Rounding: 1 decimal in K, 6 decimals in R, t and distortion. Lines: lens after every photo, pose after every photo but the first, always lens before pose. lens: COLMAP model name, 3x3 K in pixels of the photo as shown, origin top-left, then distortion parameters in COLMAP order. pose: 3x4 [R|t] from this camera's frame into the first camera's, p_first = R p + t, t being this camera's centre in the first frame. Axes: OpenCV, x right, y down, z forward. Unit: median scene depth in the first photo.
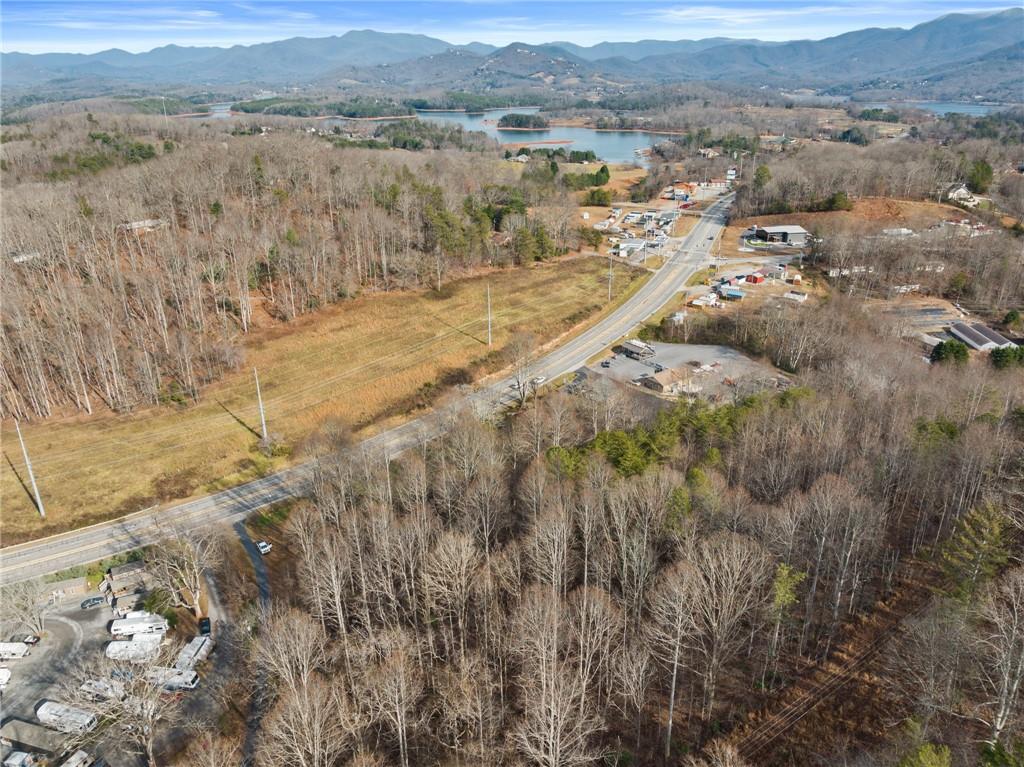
lens RADIAL K [[722.1, 0, 512.0], [0, 722.1, 383.5], [0, 0, 1]] dist [-0.066864, 0.033902]
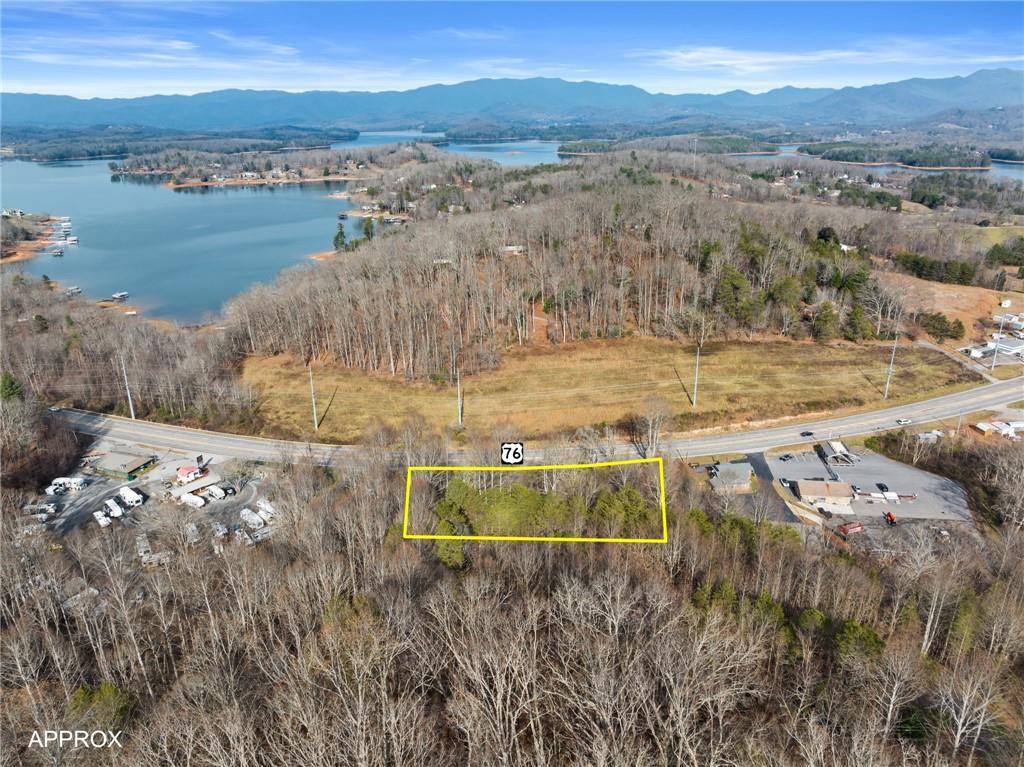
lens RADIAL K [[704.8, 0, 527.7], [0, 704.8, 383.6], [0, 0, 1]] dist [-0.032670, 0.002290]
pose [[0.734832, 0.236933, -0.635519, 0.379031], [-0.264209, 0.962979, 0.053518, -0.067833], [0.624672, 0.128583, 0.770228, 0.076425]]
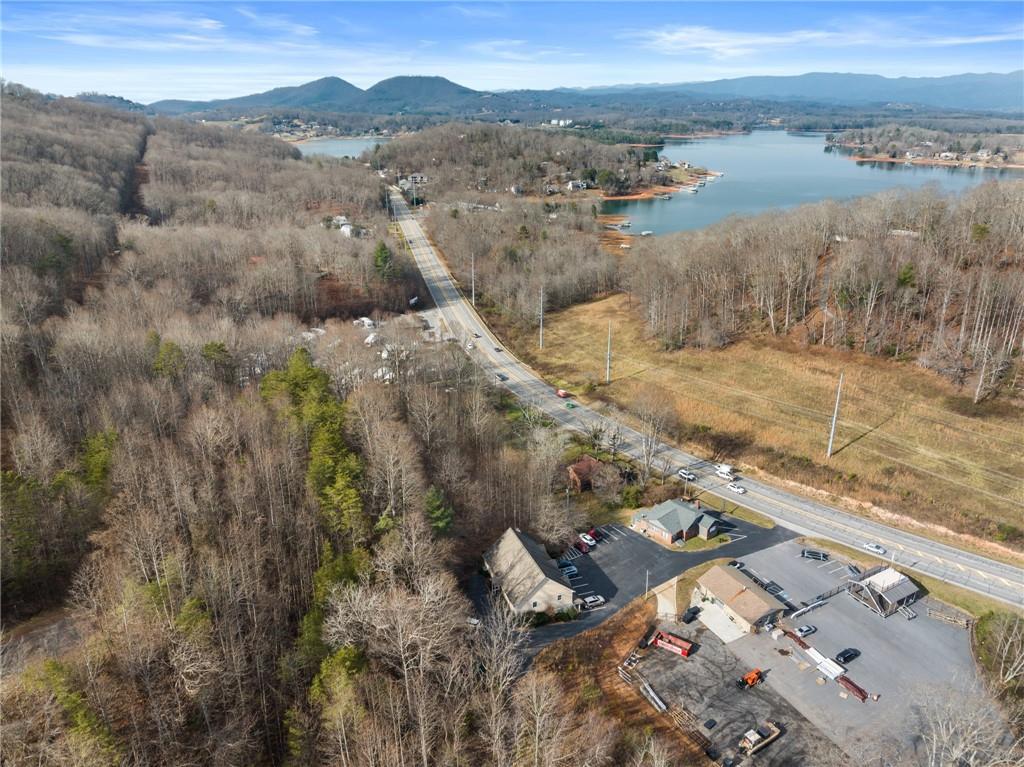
lens RADIAL K [[722.1, 0, 512.0], [0, 722.1, 383.5], [0, 0, 1]] dist [-0.066864, 0.033902]
pose [[-0.157987, 0.365711, -0.917222, 0.568612], [-0.386075, 0.832068, 0.398258, -0.243784], [0.908838, 0.417036, 0.009736, 0.616329]]
